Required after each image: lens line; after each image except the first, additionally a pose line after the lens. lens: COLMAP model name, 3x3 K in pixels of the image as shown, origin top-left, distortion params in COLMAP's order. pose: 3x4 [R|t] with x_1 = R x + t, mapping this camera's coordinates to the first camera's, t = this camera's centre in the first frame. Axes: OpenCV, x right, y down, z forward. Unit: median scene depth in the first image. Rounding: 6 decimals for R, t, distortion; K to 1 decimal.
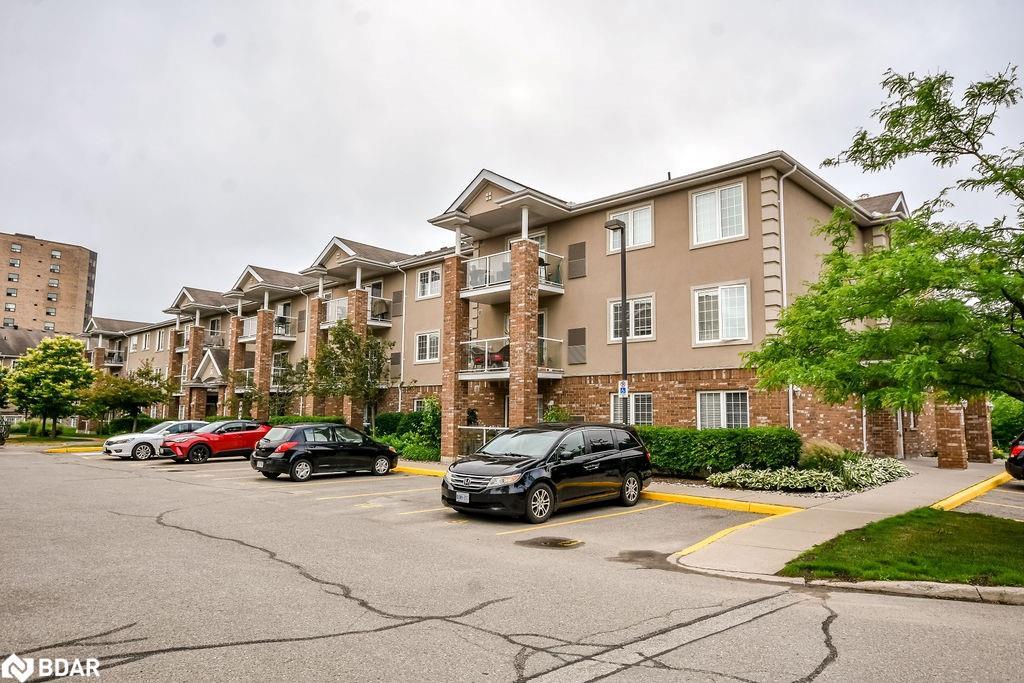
lens RADIAL K [[641.1, 0, 512.0], [0, 641.1, 341.5], [0, 0, 1]] dist [0.007585, 0.003312]
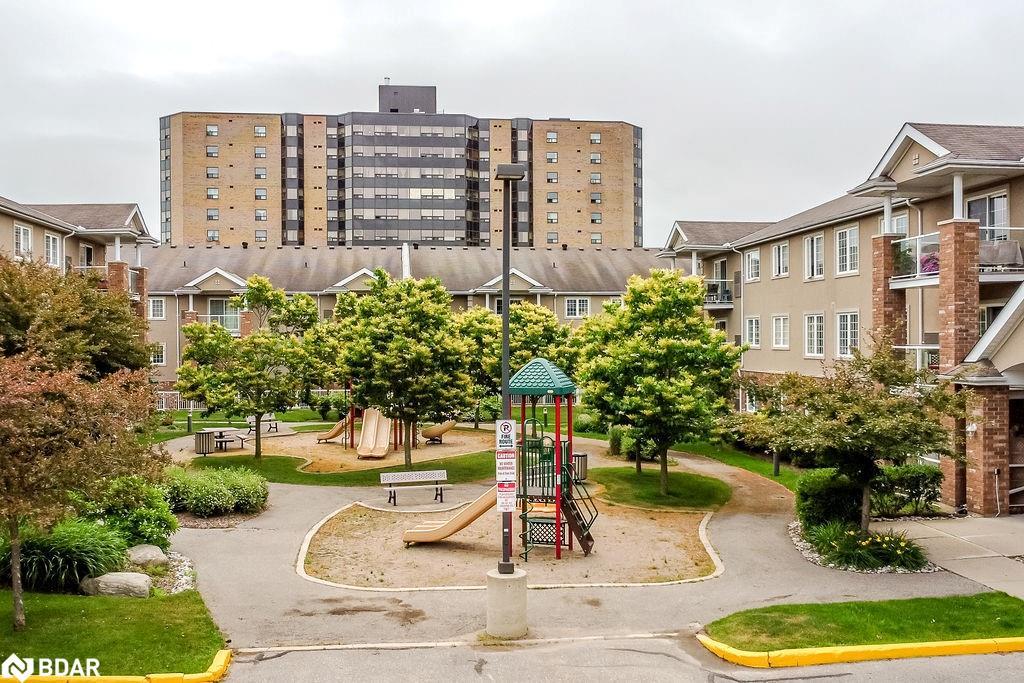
lens RADIAL K [[935.2, 0, 512.0], [0, 935.2, 341.5], [0, 0, 1]] dist [-0.002265, 0.000868]
pose [[0.758894, -0.012185, -0.651100, -0.319248], [0.089428, 0.992303, 0.085663, -0.022641], [0.645044, -0.123235, 0.754142, 0.390877]]
